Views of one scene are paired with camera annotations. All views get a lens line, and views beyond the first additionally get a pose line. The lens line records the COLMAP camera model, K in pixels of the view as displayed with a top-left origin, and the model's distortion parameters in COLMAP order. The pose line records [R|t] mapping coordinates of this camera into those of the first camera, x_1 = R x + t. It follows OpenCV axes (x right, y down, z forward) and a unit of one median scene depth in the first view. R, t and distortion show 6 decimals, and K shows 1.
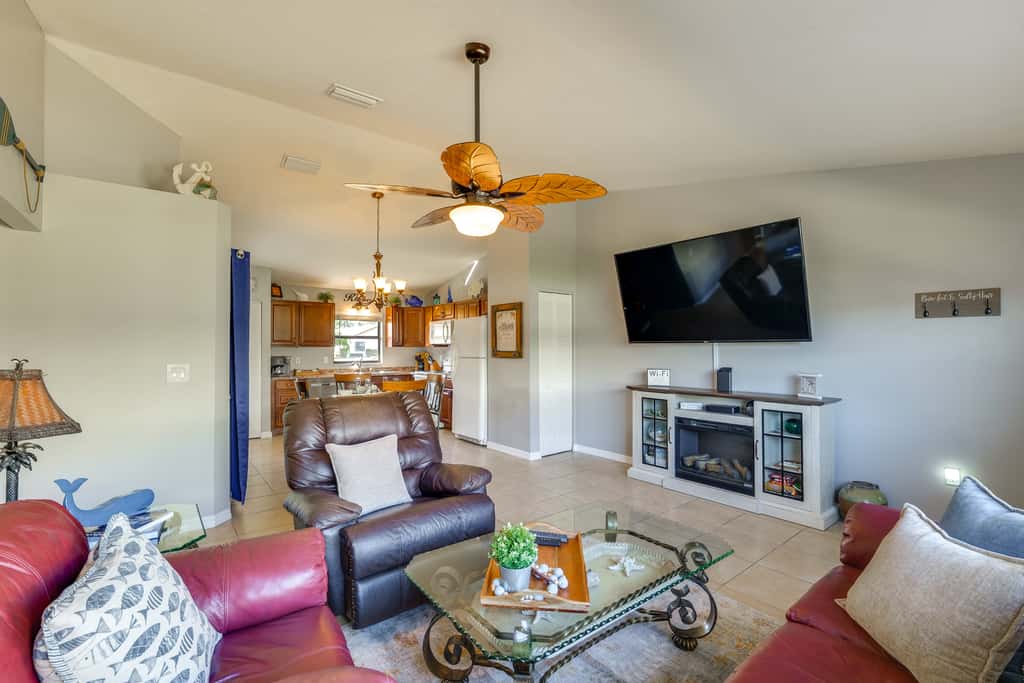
lens RADIAL K [[446.2, 0, 509.0], [0, 446.2, 340.6], [0, 0, 1]] dist [-0.004953, -0.001412]
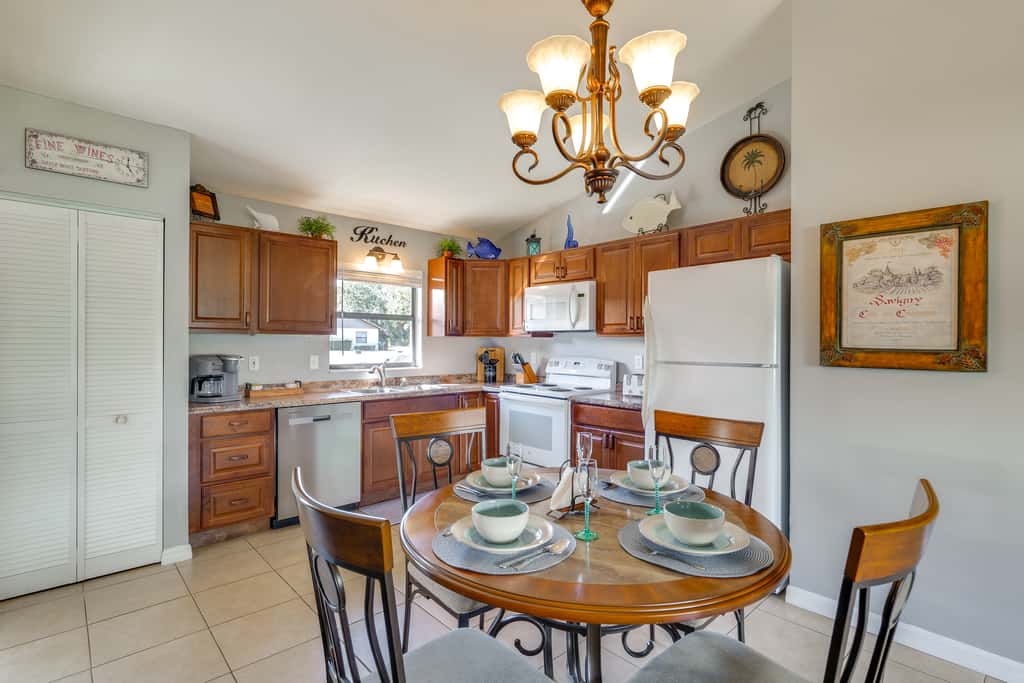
lens RADIAL K [[495.6, 0, 521.8], [0, 495.6, 338.8], [0, 0, 1]] dist [-0.000252, 0.000852]
pose [[0.995840, 0.009171, 0.090651, -0.247751], [-0.010301, 0.999875, 0.012005, 0.010171], [-0.090530, -0.012889, 0.995810, 0.472893]]
